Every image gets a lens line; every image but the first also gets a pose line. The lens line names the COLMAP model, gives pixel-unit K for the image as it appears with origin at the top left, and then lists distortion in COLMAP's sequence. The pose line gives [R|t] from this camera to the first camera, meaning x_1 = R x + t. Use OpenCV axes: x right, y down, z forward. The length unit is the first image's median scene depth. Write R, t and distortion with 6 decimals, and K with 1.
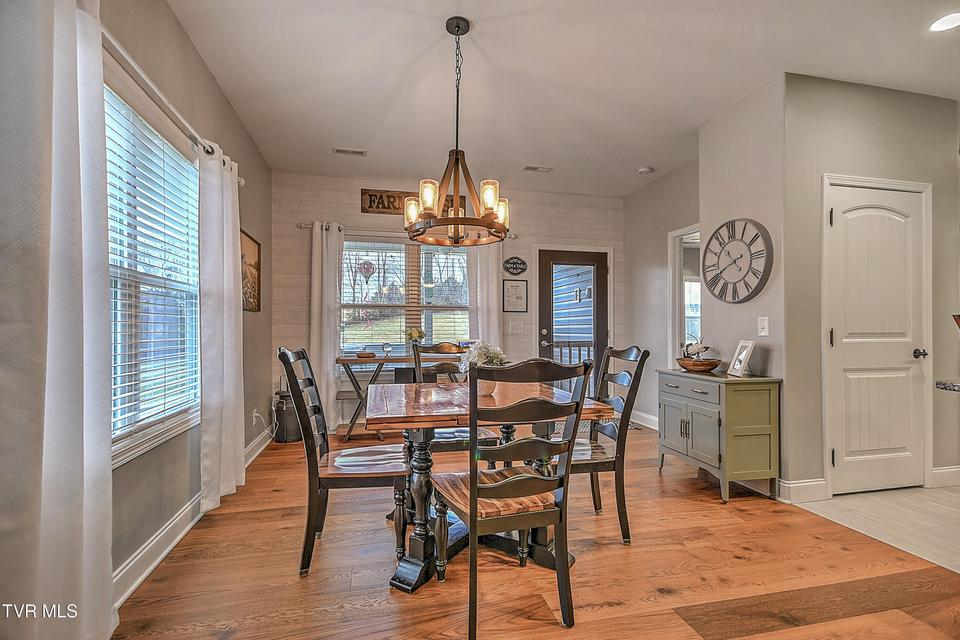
lens RADIAL K [[448.0, 0, 481.5], [0, 448.0, 328.5], [0, 0, 1]] dist [0.019693, -0.000686]
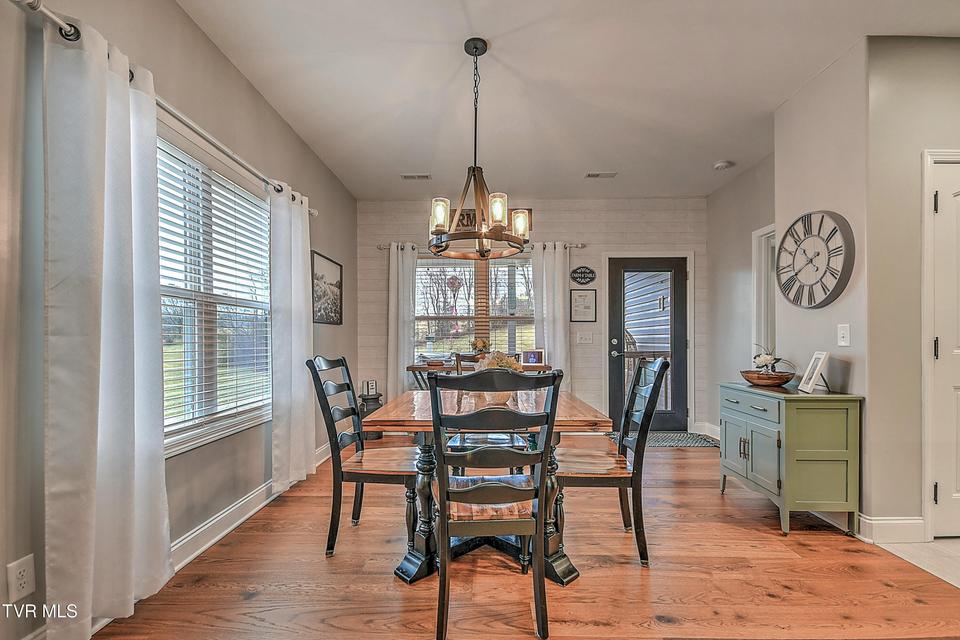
lens RADIAL K [[432.9, 0, 482.2], [0, 432.9, 342.1], [0, 0, 1]] dist [0.026115, -0.014641]
pose [[0.968409, -0.001434, -0.249363, 0.169368], [0.003430, 0.999965, 0.007572, 0.000306], [0.249344, -0.008188, 0.968380, 0.023392]]
